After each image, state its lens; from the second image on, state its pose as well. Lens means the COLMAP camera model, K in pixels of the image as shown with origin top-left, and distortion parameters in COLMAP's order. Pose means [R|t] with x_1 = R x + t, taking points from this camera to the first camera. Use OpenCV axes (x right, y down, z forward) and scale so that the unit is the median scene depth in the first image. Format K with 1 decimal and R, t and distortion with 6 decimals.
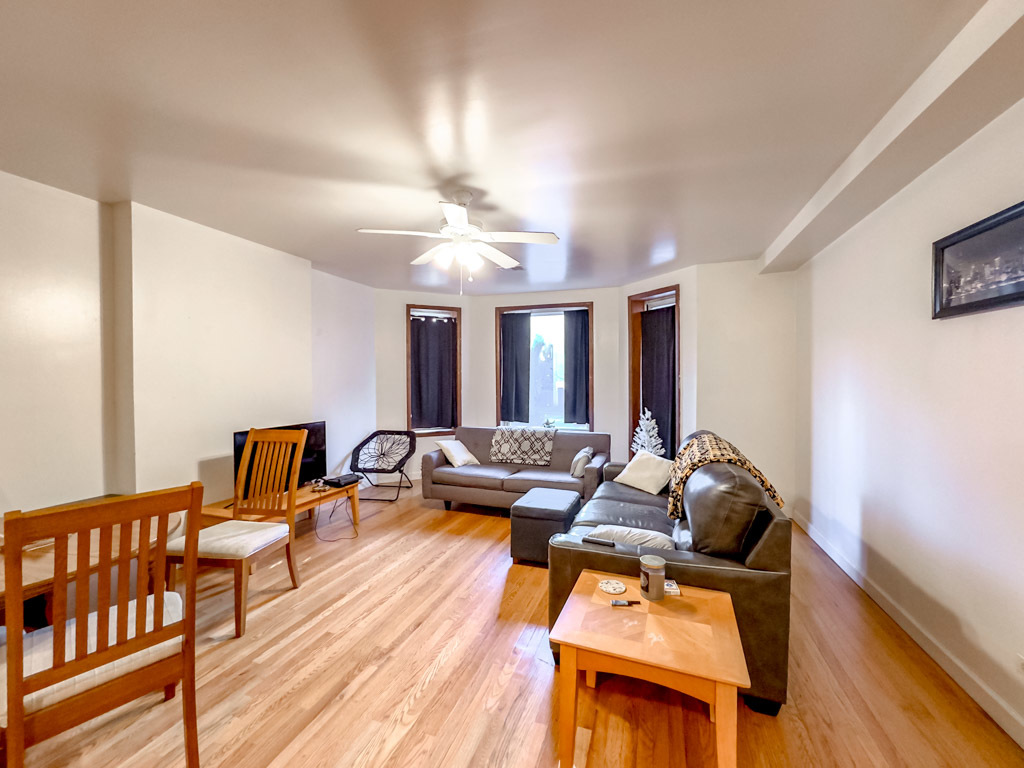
lens RADIAL K [[416.8, 0, 515.0], [0, 416.8, 383.3], [0, 0, 1]] dist [-0.021591, 0.009463]
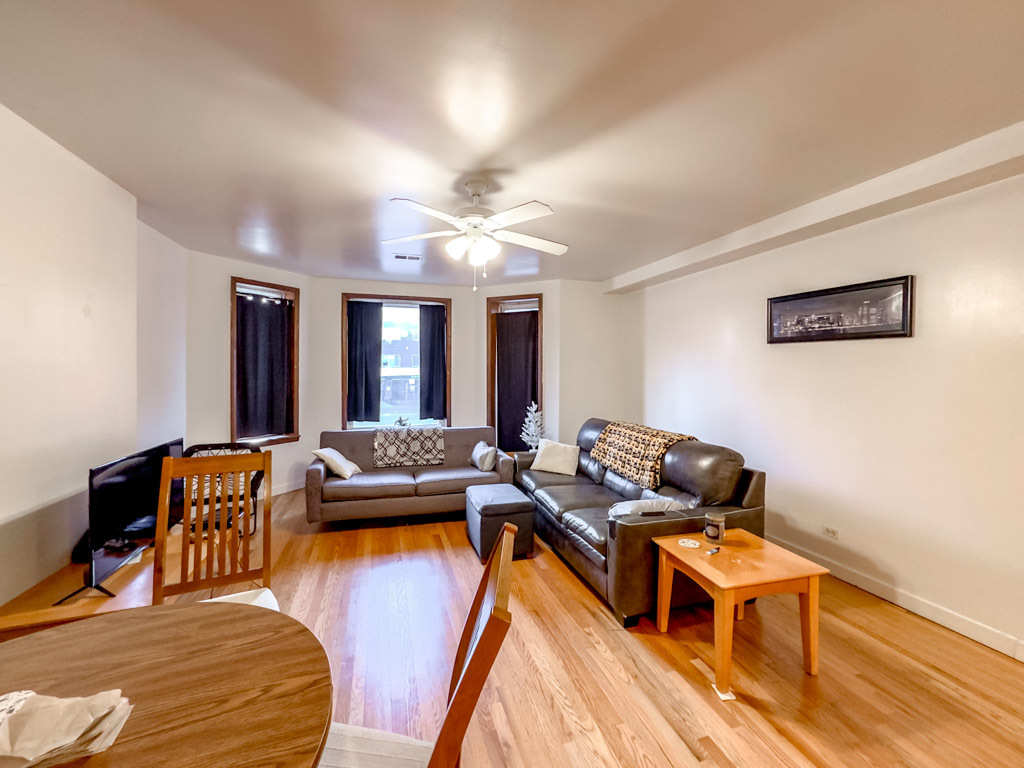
lens RADIAL K [[416.8, 0, 512.7], [0, 416.8, 373.1], [0, 0, 1]] dist [-0.021591, 0.009463]
pose [[0.806785, 0.001258, 0.590844, -0.352931], [0.000588, 0.999996, -0.002932, -0.012721], [-0.590845, 0.002713, 0.806780, 0.105256]]
